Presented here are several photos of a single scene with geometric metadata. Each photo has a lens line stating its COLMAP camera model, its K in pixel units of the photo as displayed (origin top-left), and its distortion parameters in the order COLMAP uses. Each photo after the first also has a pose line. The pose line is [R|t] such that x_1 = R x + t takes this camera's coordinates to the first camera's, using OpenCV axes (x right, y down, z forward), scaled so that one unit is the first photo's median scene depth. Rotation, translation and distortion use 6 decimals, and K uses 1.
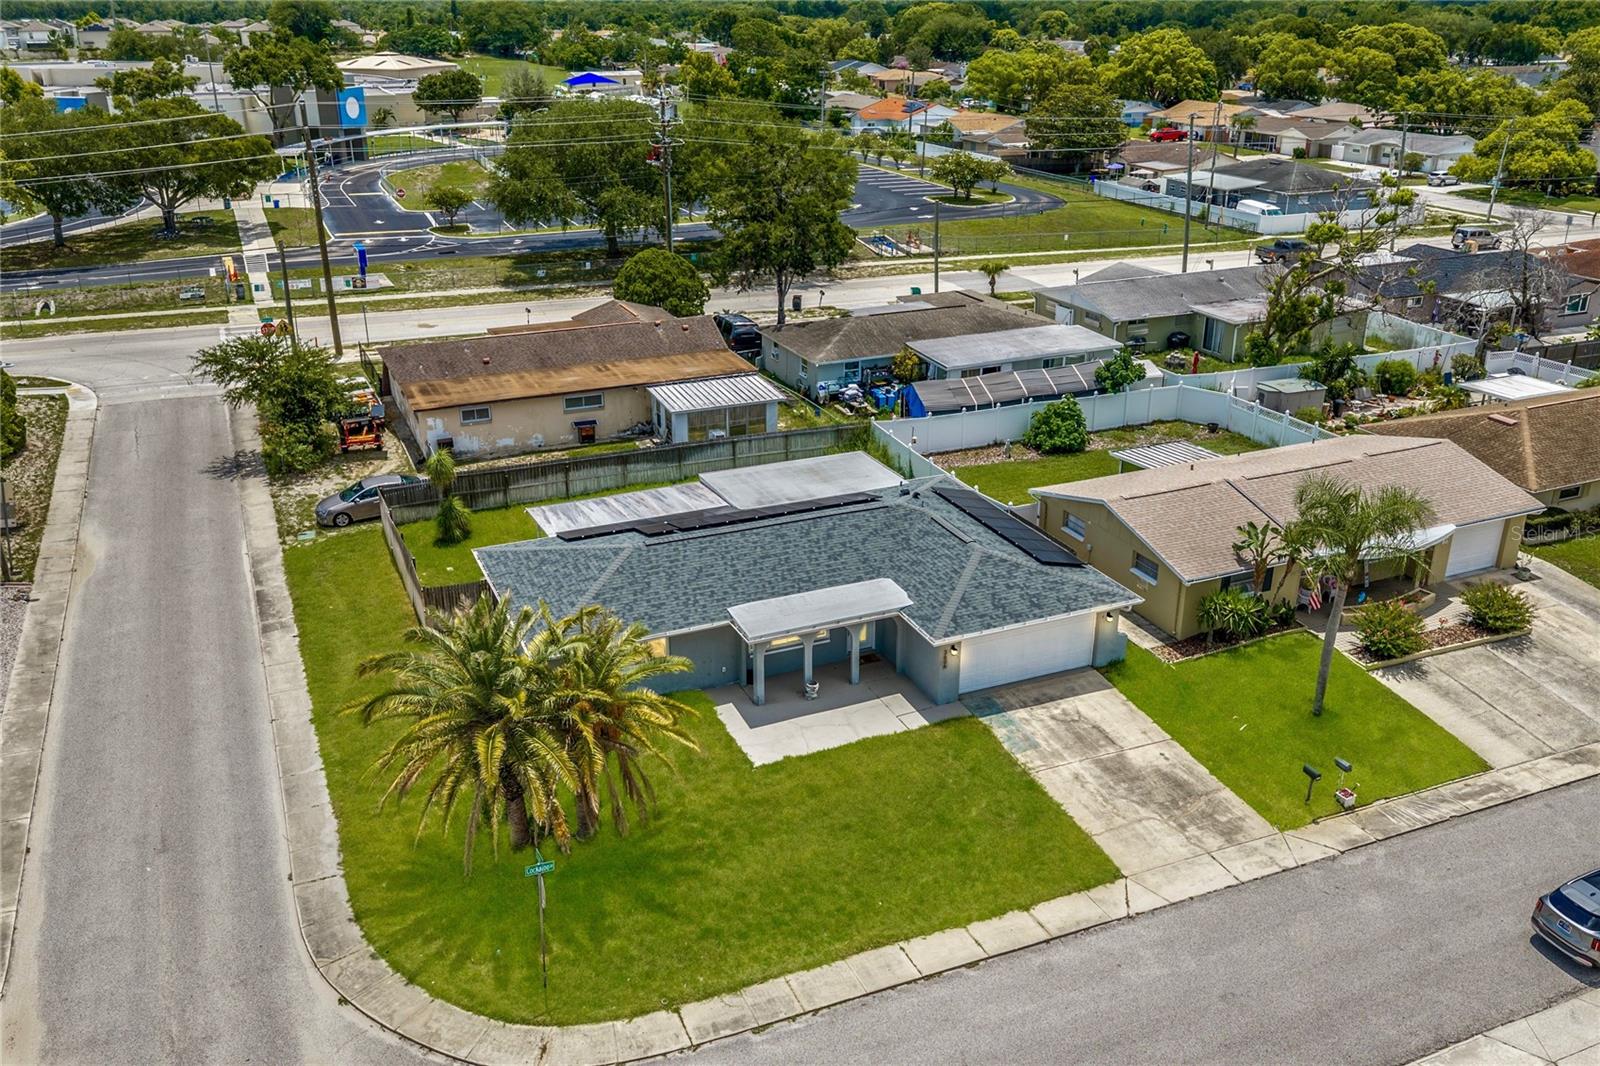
lens RADIAL K [[1330.6, 0, 805.7], [0, 1330.6, 529.1], [0, 0, 1]] dist [0.014761, -0.022393]
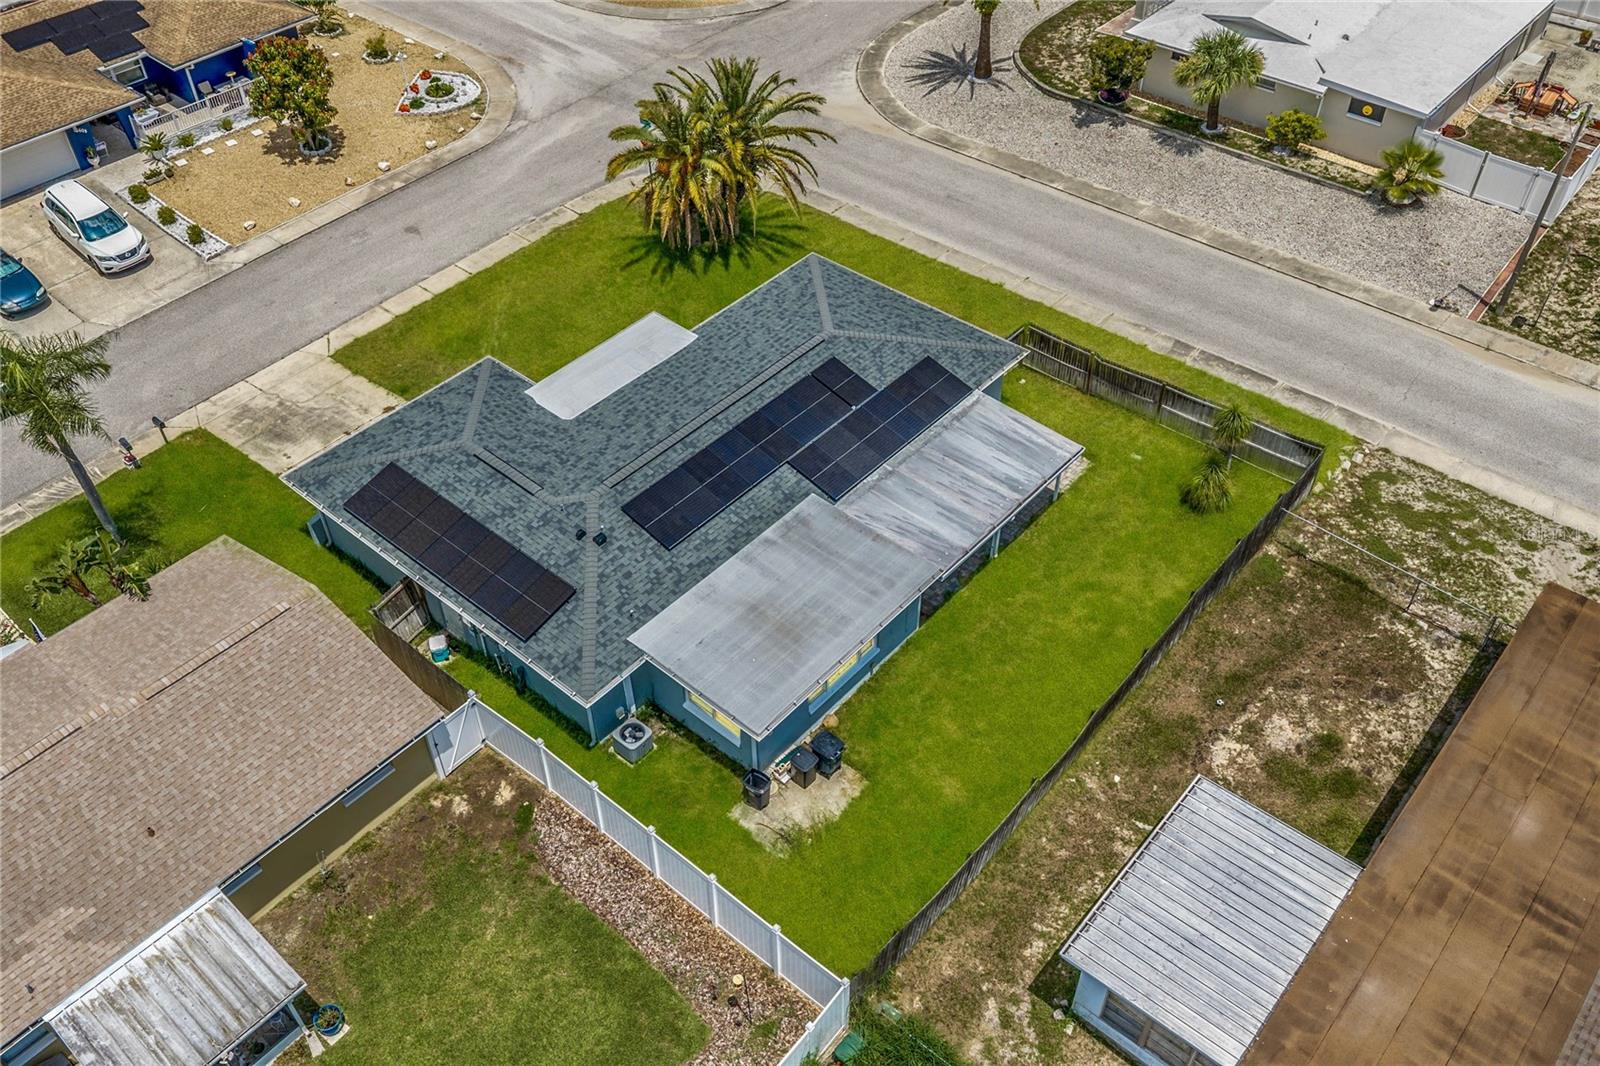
lens RADIAL K [[1330.6, 0, 794.4], [0, 1330.6, 534.4], [0, 0, 1]] dist [0.014761, -0.022393]
pose [[-0.904551, 0.301461, -0.301511, 0.189679], [-0.151101, 0.434613, 0.887851, -0.658191], [0.398693, 0.848665, -0.347579, 1.257418]]
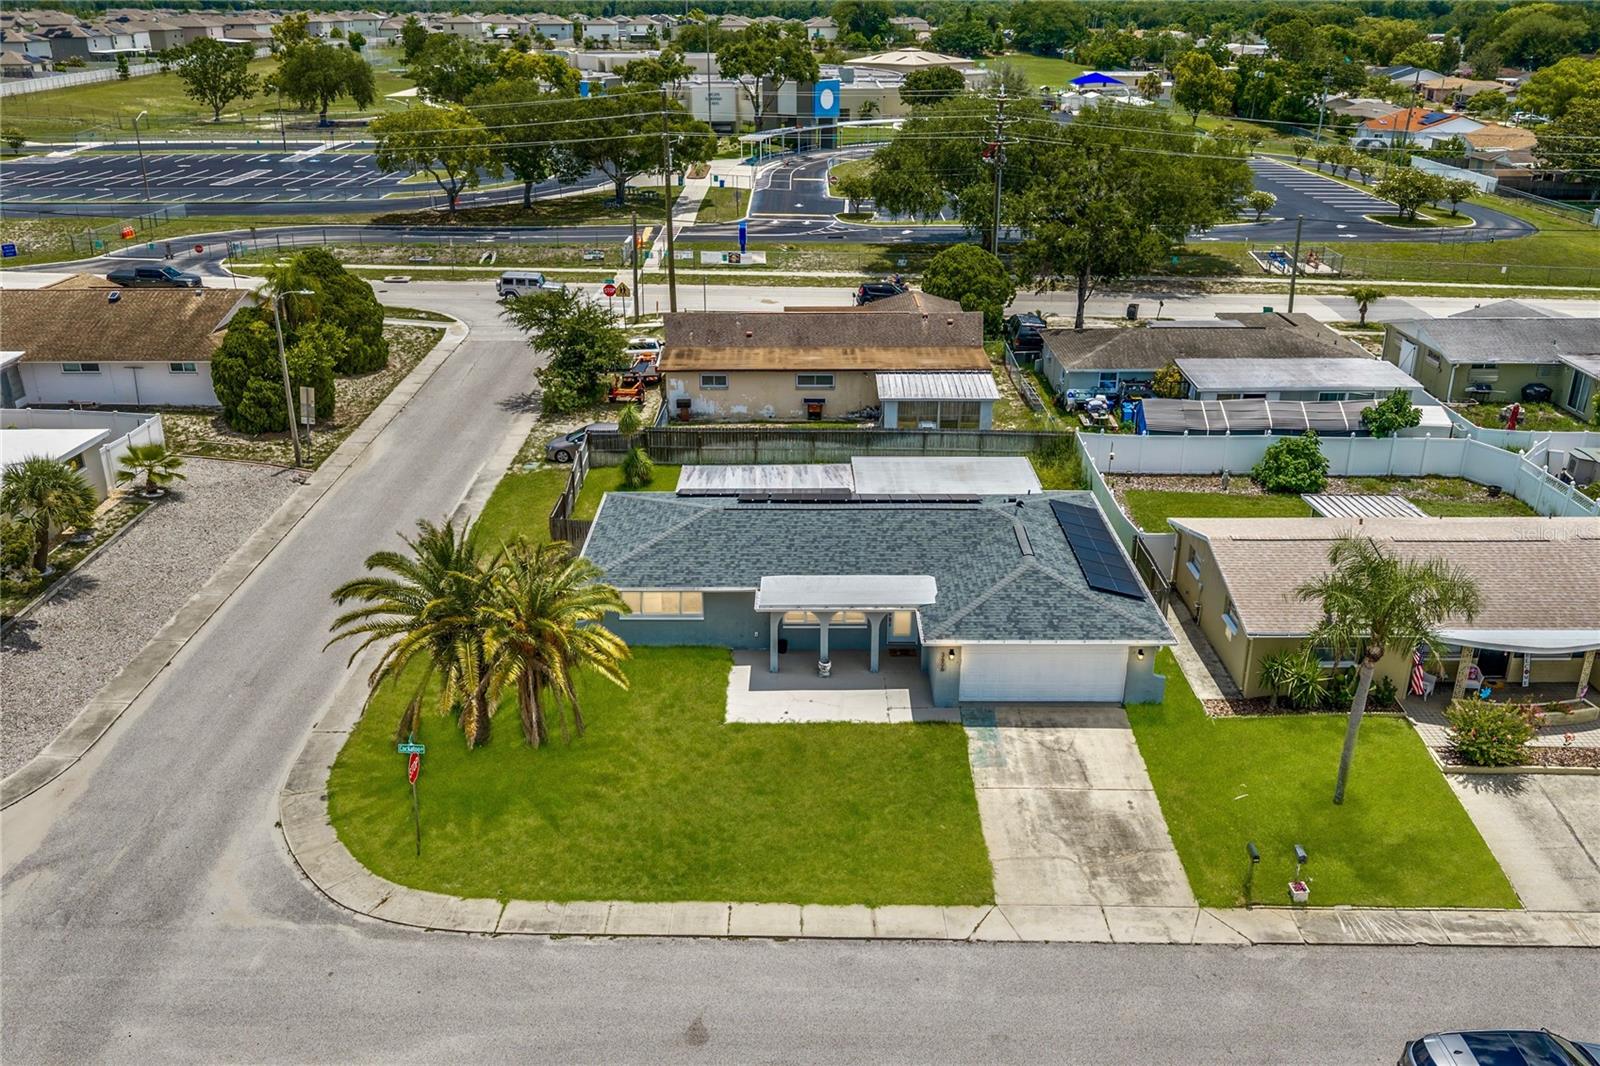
lens RADIAL K [[1330.6, 0, 803.1], [0, 1330.6, 534.7], [0, 0, 1]] dist [0.014761, -0.022393]
pose [[0.915683, 0.153435, -0.371459, 0.296401], [-0.151906, 0.987825, 0.033568, -0.011246], [0.372087, 0.025690, 0.927842, 0.028221]]
